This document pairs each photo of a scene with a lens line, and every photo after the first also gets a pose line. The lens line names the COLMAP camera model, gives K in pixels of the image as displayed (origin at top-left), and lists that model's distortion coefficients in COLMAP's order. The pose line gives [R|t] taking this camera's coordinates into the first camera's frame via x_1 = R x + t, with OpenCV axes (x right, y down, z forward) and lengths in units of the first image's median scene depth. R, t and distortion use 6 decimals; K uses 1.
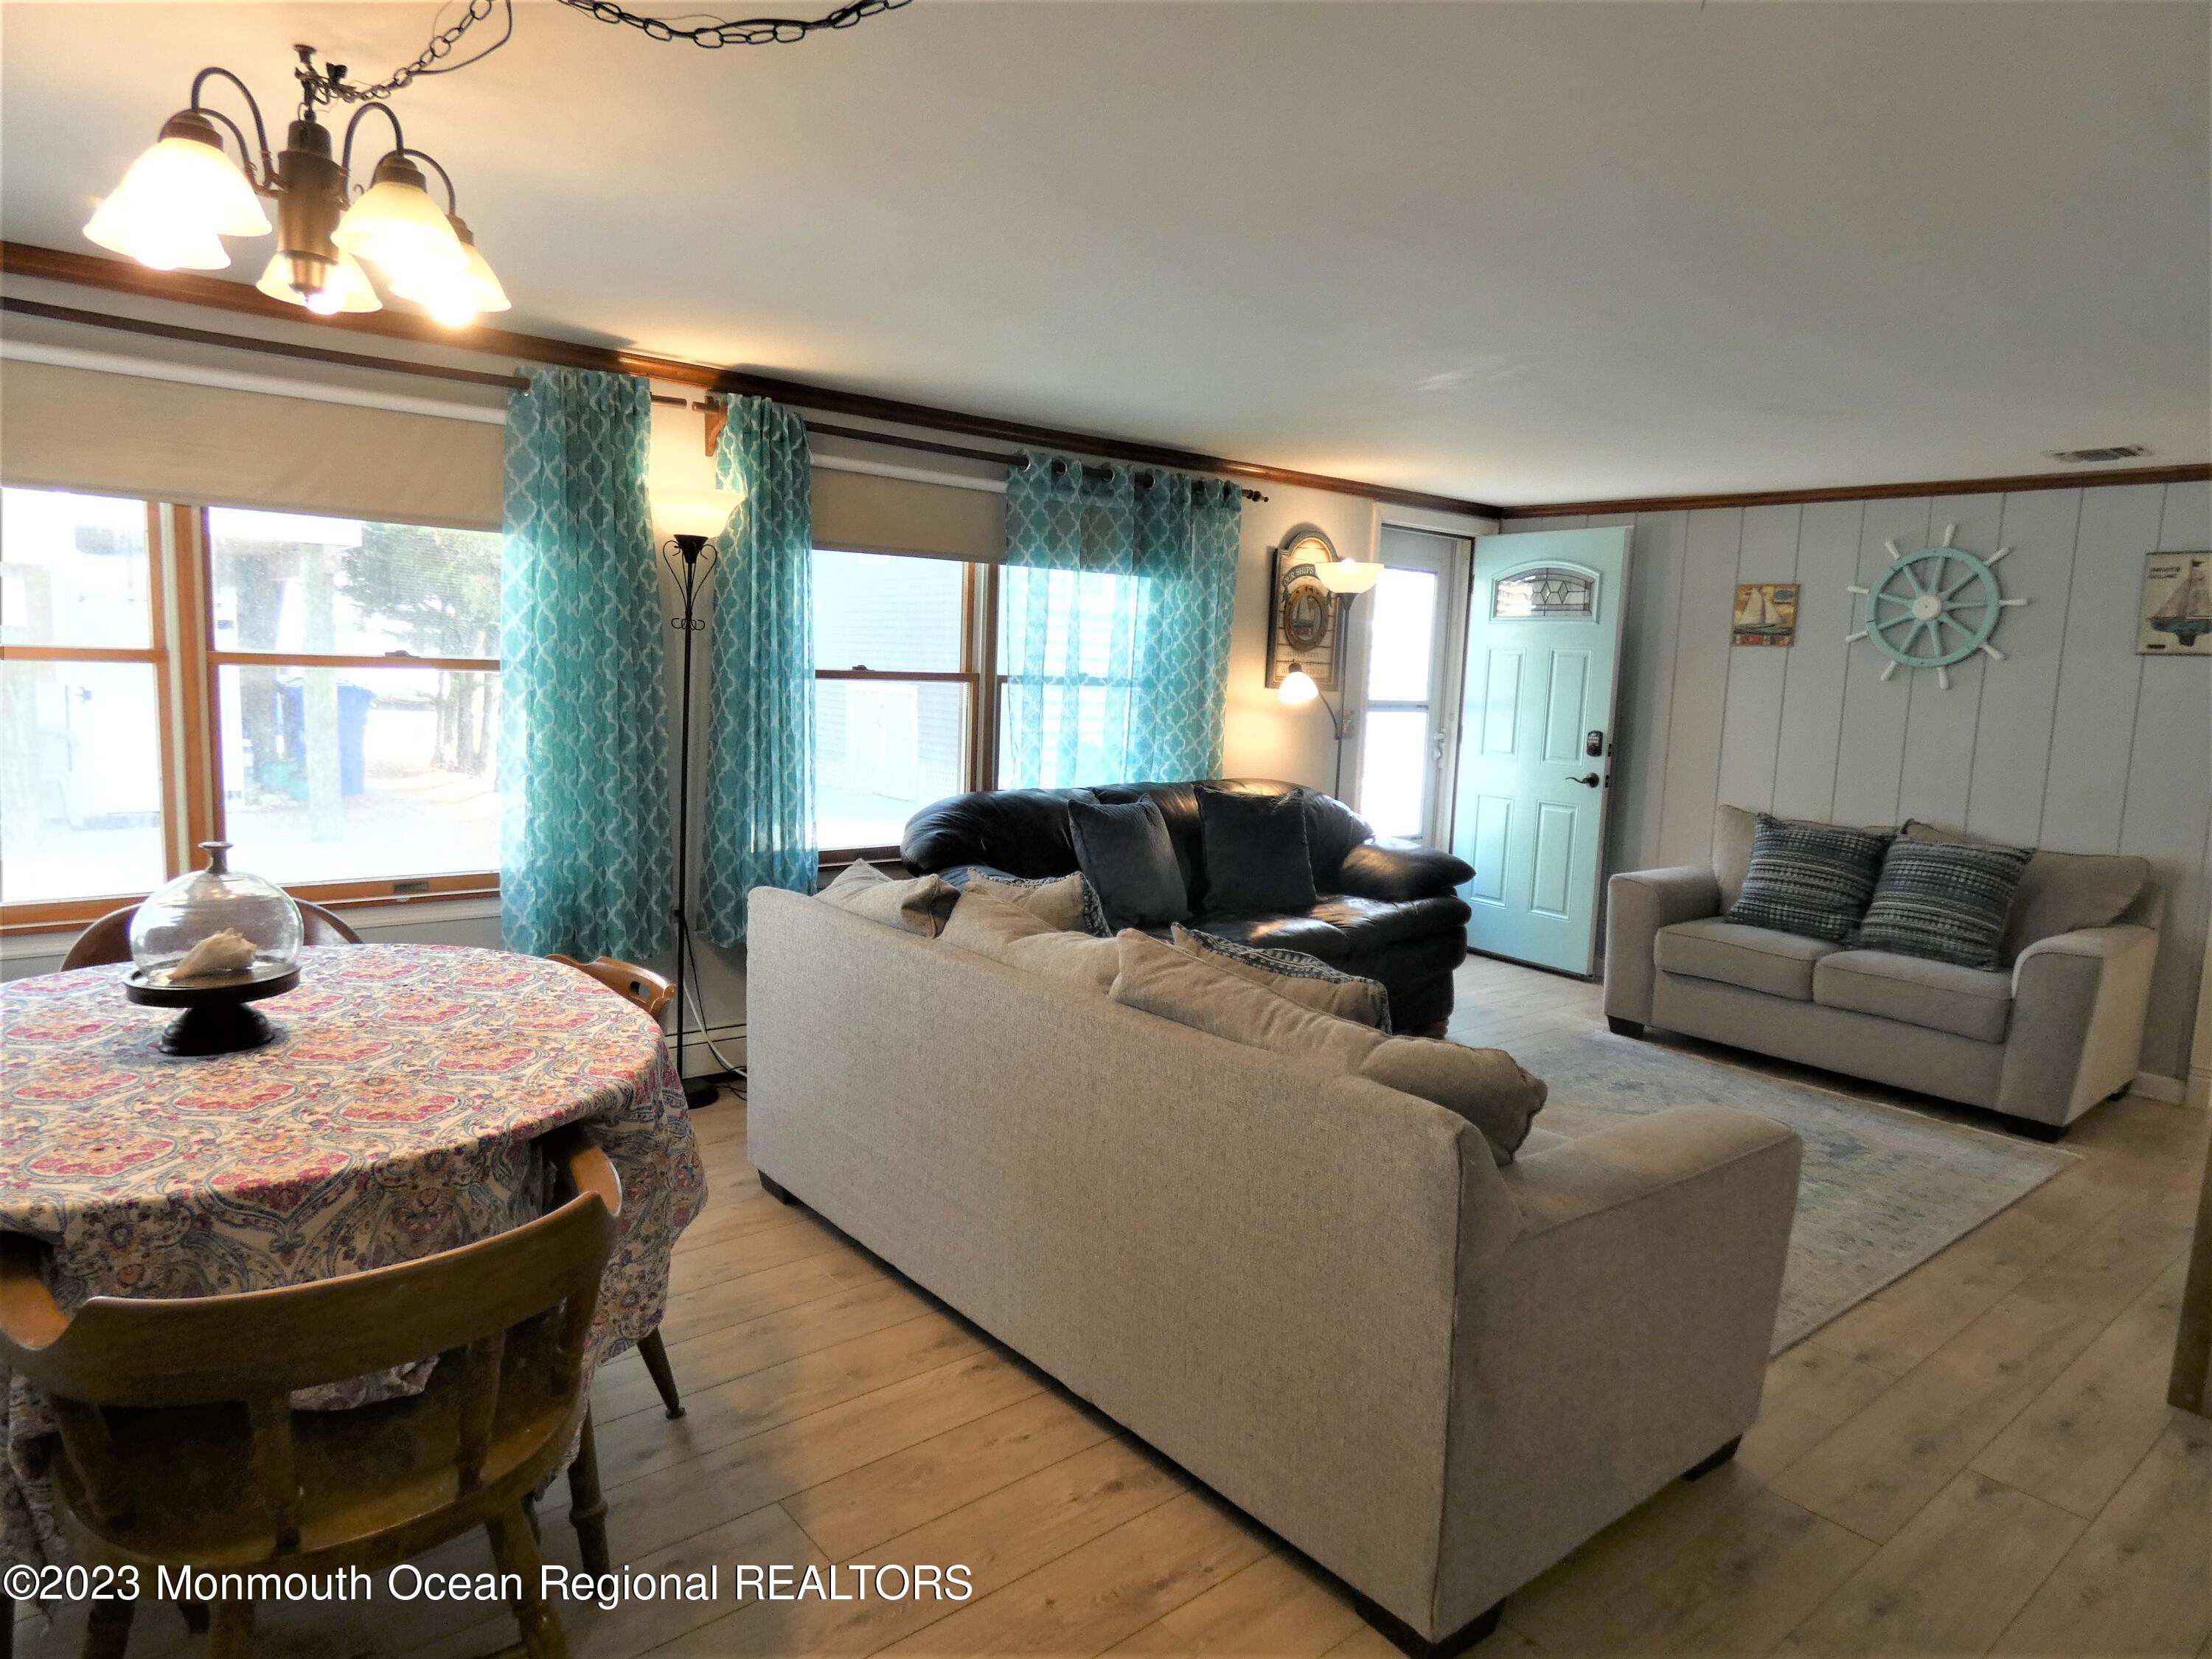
lens RADIAL K [[1327.1, 0, 1107.7], [0, 1327.1, 832.5], [0, 0, 1]] dist [-0.004756, 0.000150]
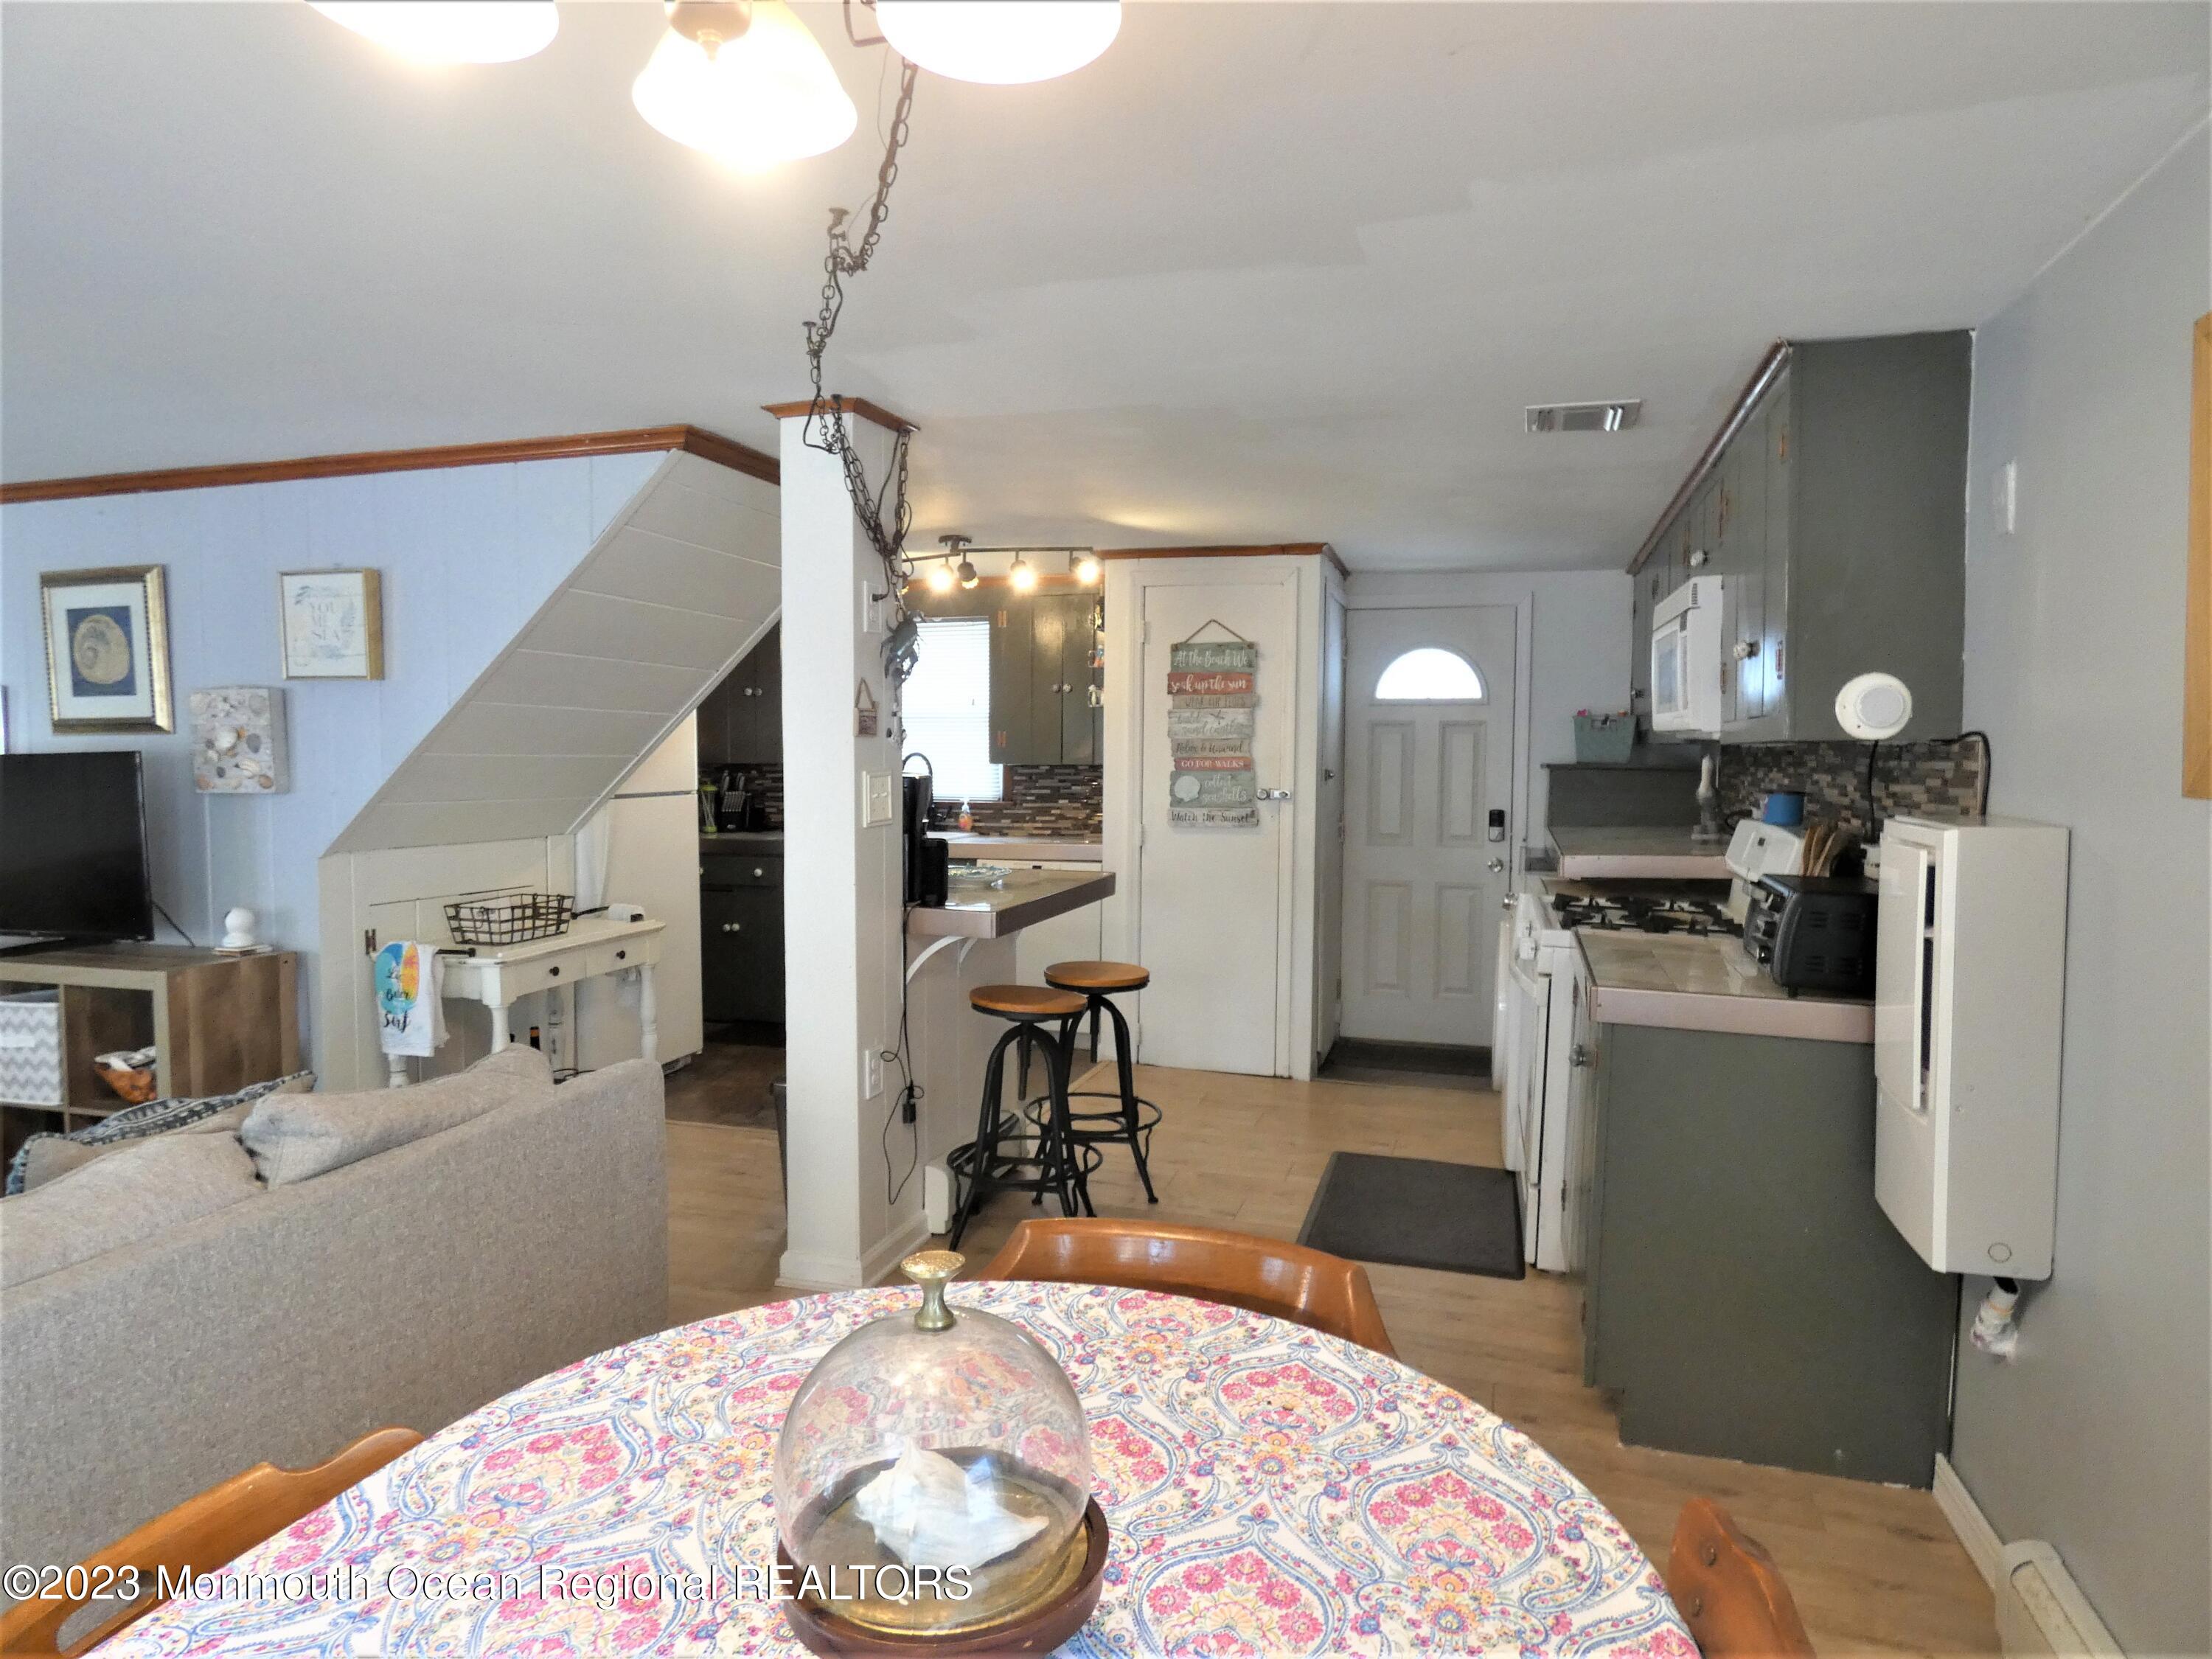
lens RADIAL K [[1327.1, 0, 1103.4], [0, 1327.1, 823.5], [0, 0, 1]] dist [-0.004756, 0.000150]
pose [[-0.544968, -0.094078, 0.833162, -0.413860], [0.082364, 0.982872, 0.164857, -0.081546], [-0.834402, 0.158465, -0.527885, 0.450081]]
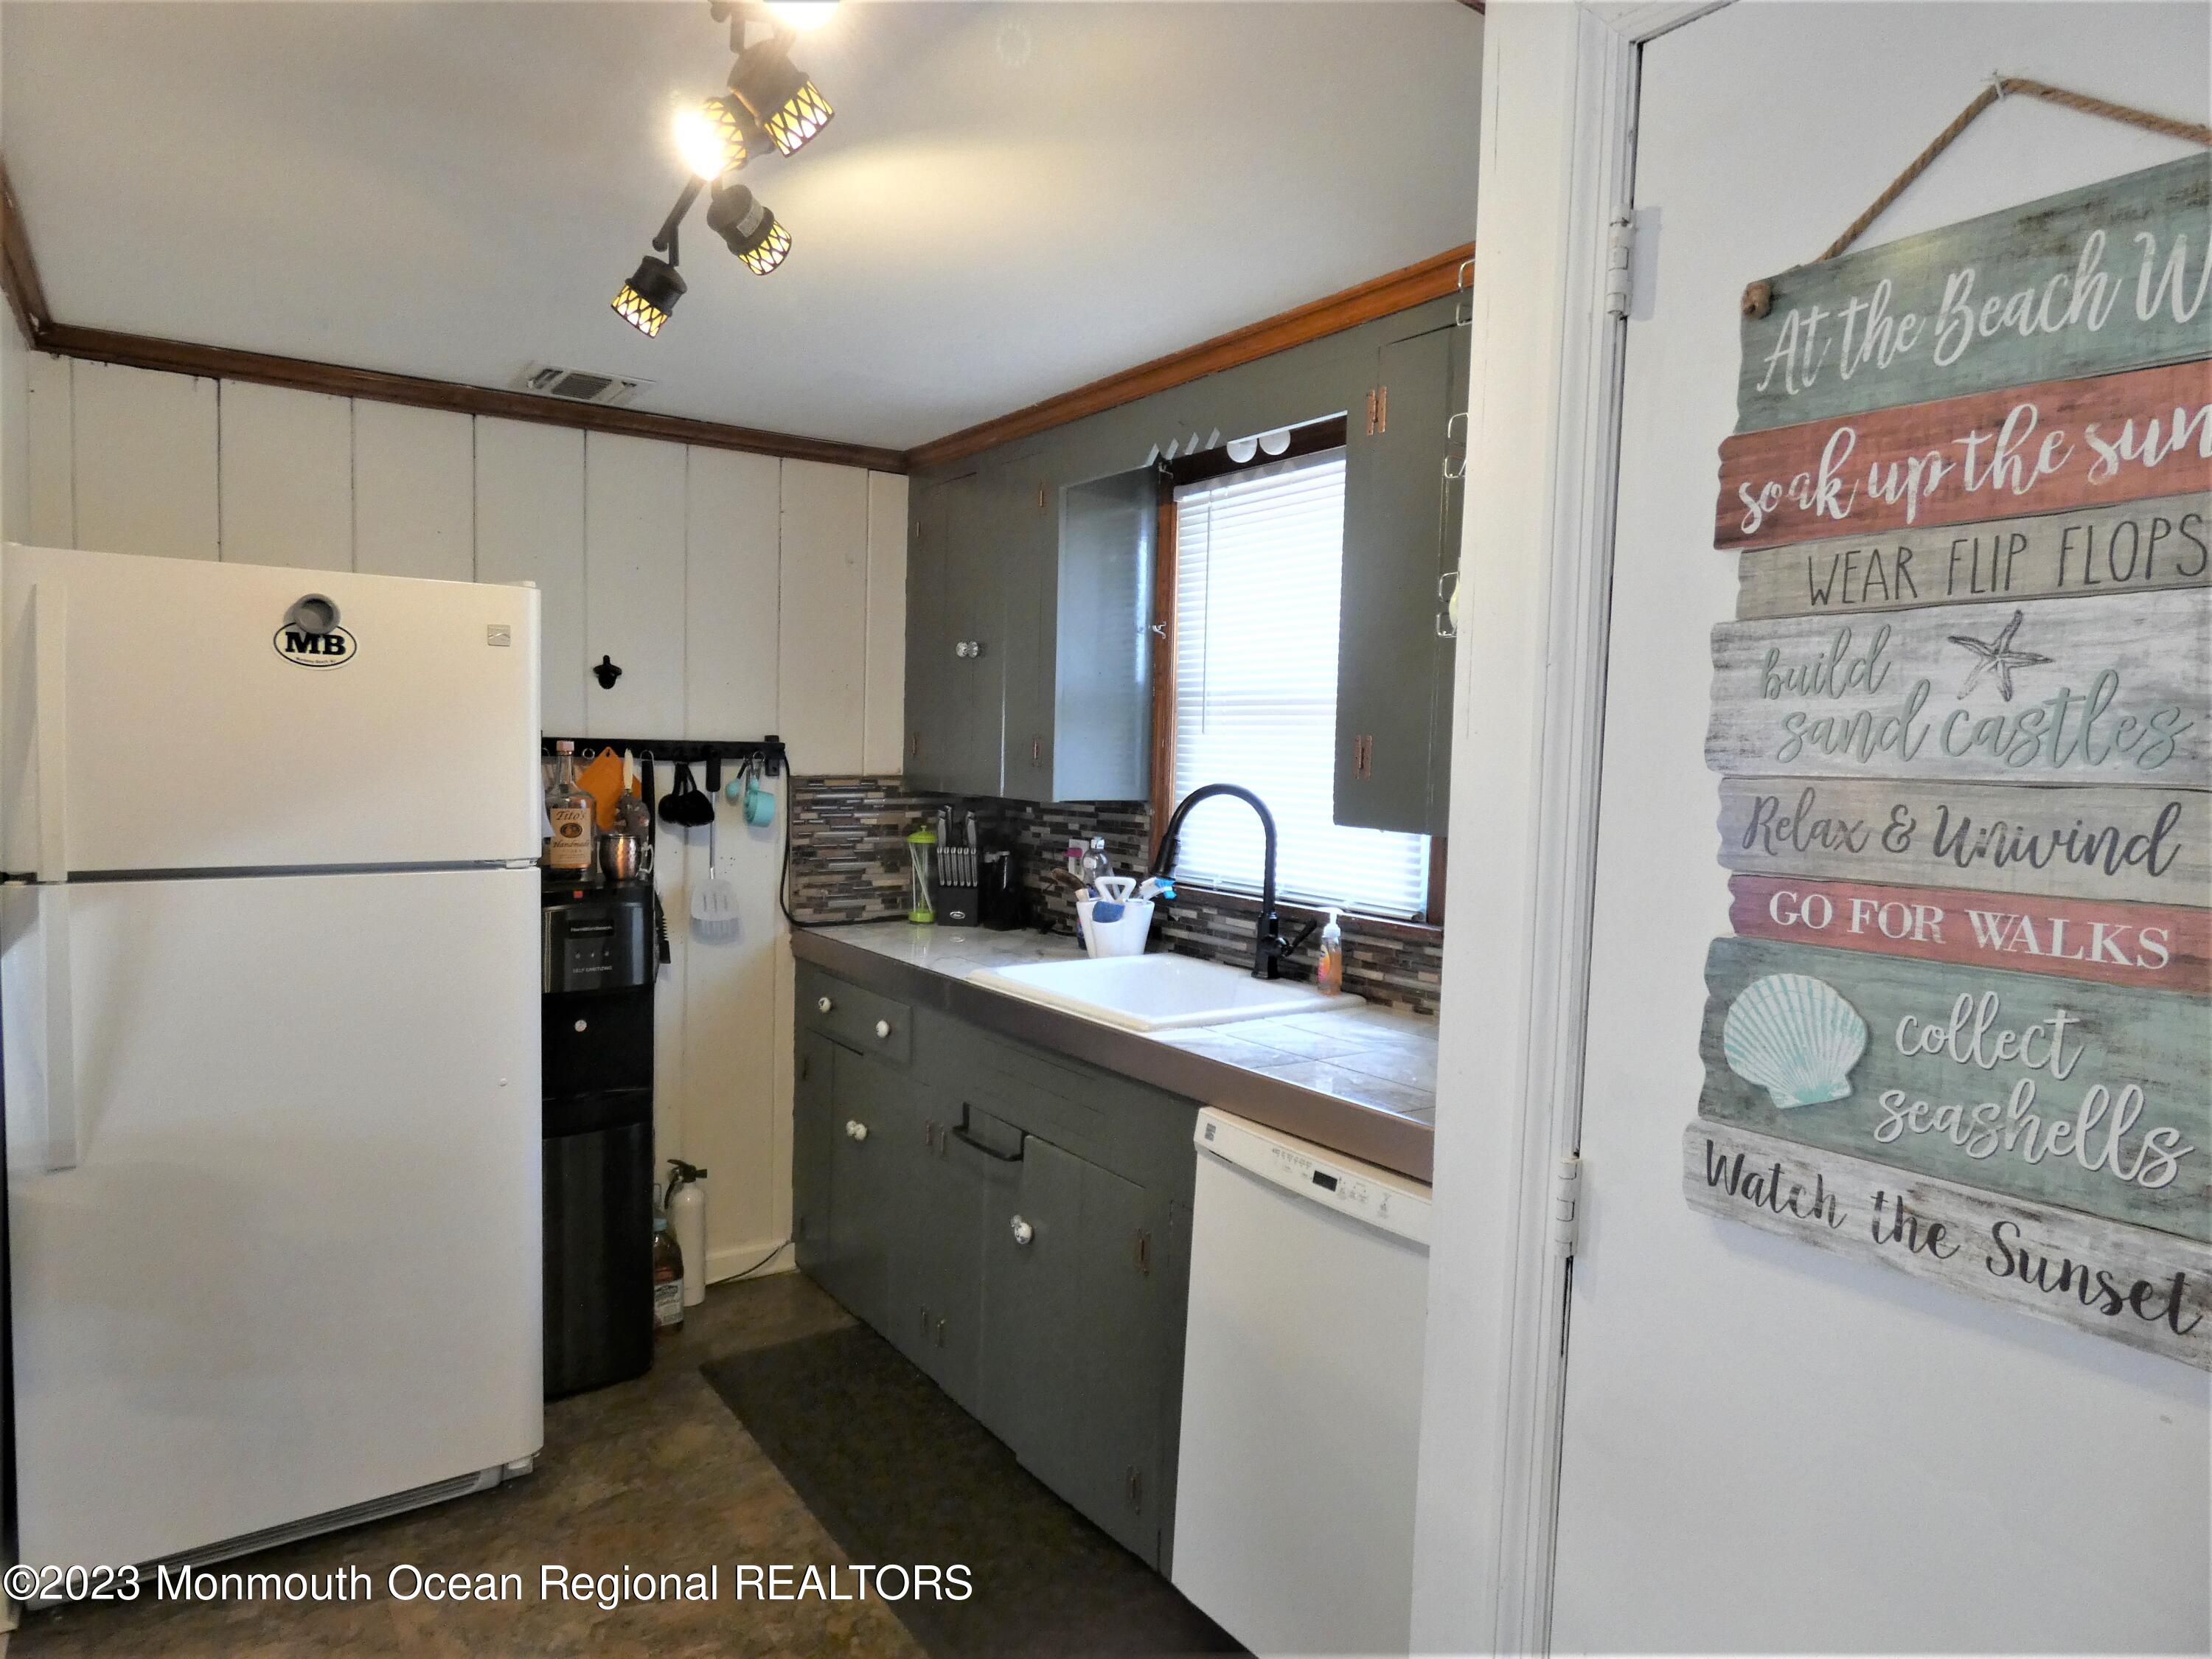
lens RADIAL K [[1327.1, 0, 1094.2], [0, 1327.1, 828.1], [0, 0, 1]] dist [-0.004756, 0.000150]
pose [[0.098159, -0.104371, 0.989683, 0.260011], [0.109242, 0.989605, 0.093528, 0.013514], [-0.989157, 0.098935, 0.108540, -0.114897]]
